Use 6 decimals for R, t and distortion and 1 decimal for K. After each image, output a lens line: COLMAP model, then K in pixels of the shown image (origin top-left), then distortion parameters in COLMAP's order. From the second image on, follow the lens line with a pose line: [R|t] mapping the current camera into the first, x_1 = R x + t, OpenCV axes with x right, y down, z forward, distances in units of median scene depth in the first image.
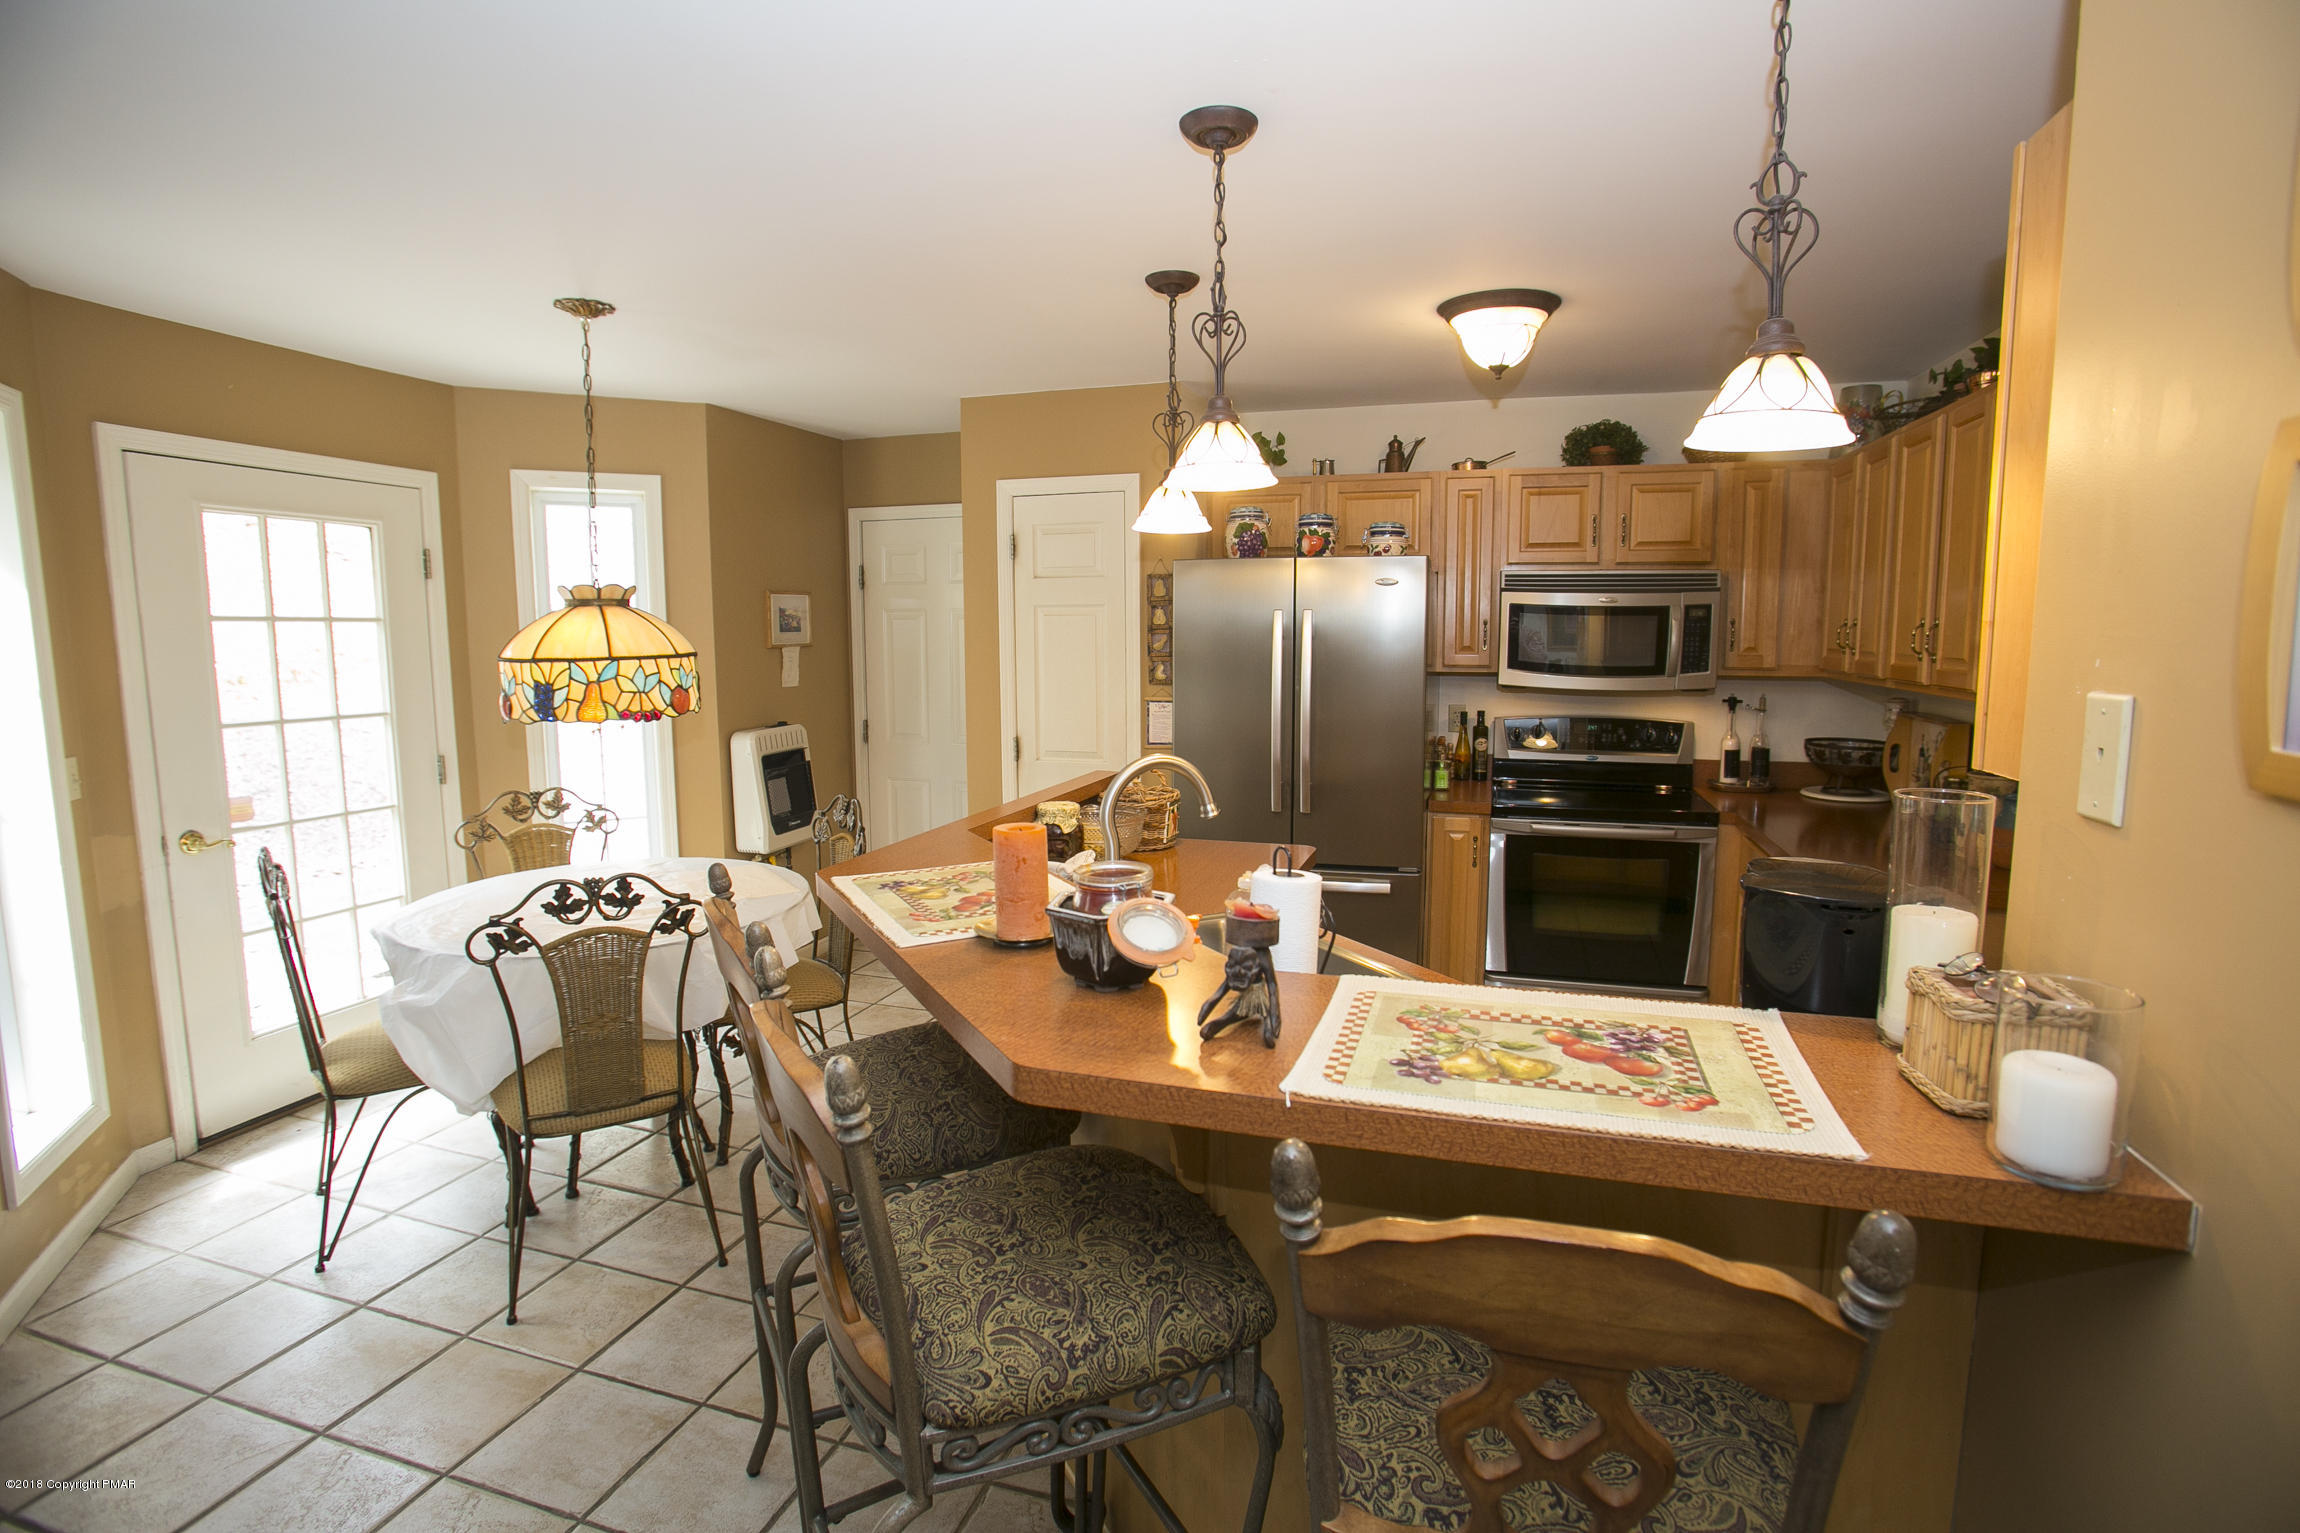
lens RADIAL K [[1094.5, 0, 1142.0], [0, 1094.5, 760.3], [0, 0, 1]] dist [-0.086387, 0.037686]
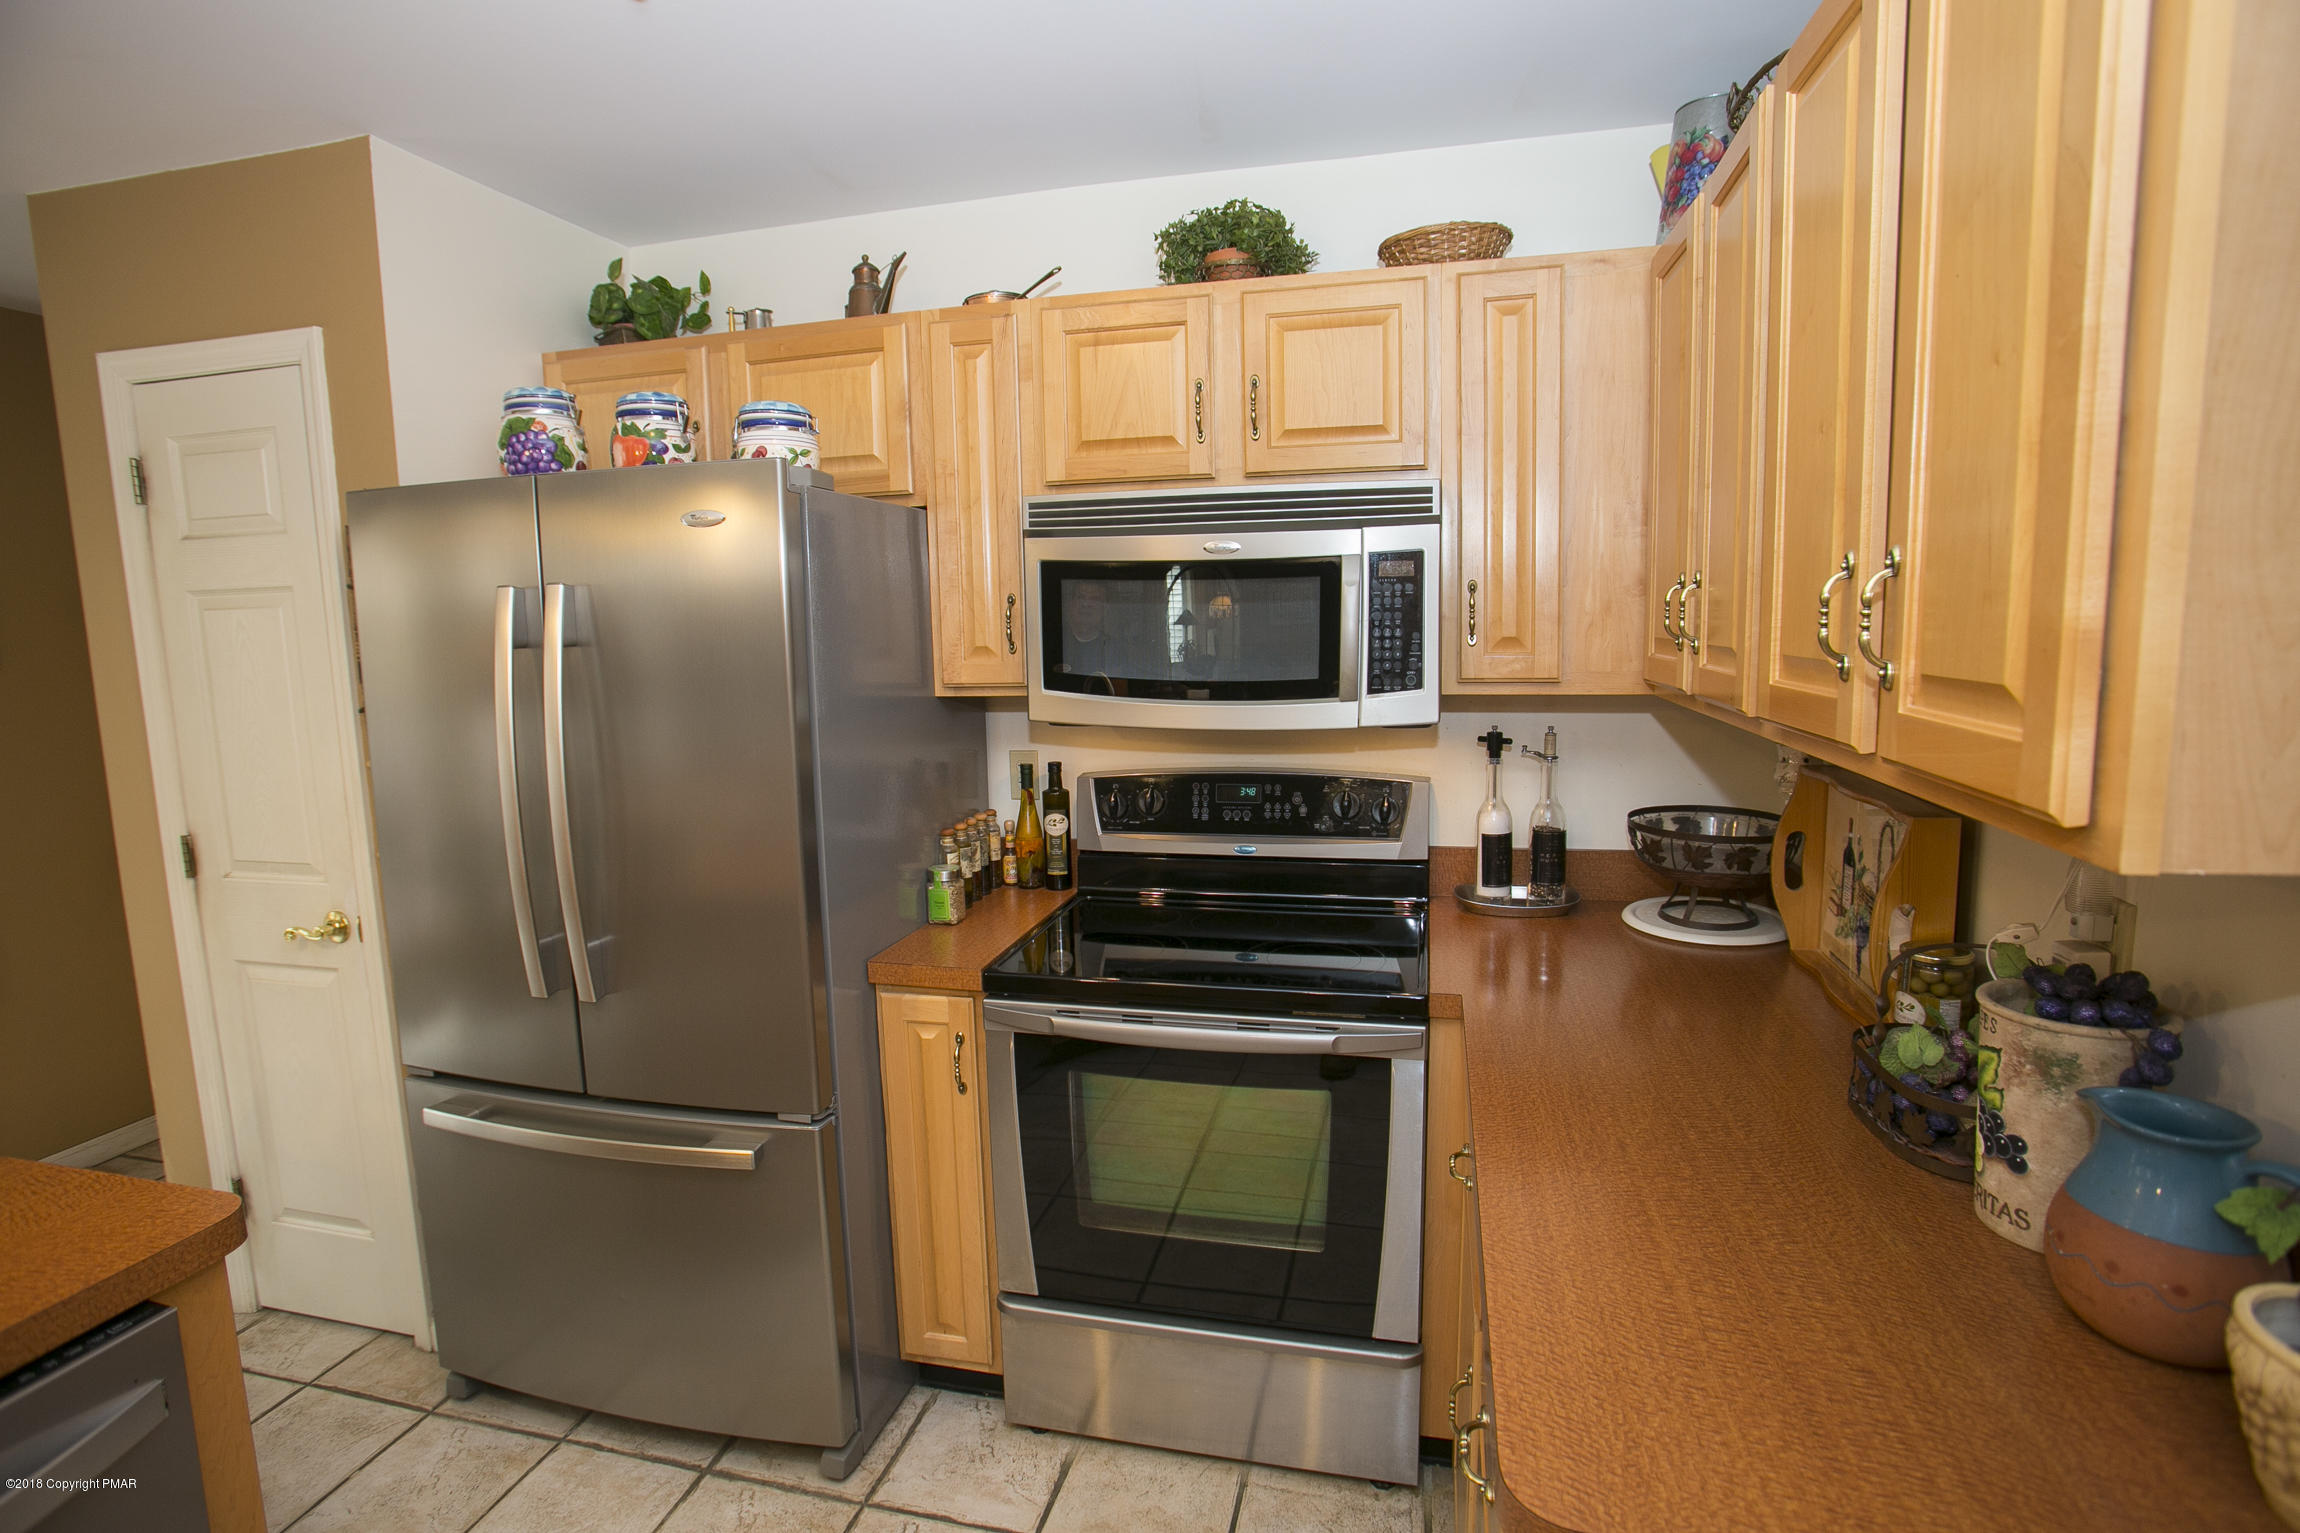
lens RADIAL K [[1120.7, 0, 1153.5], [0, 1120.7, 761.2], [0, 0, 1]] dist [-0.076494, 0.031416]
pose [[0.996713, -0.028712, 0.075757, 0.351057], [0.028065, 0.999560, 0.009600, -0.055573], [-0.076000, -0.007442, 0.997080, 0.479451]]
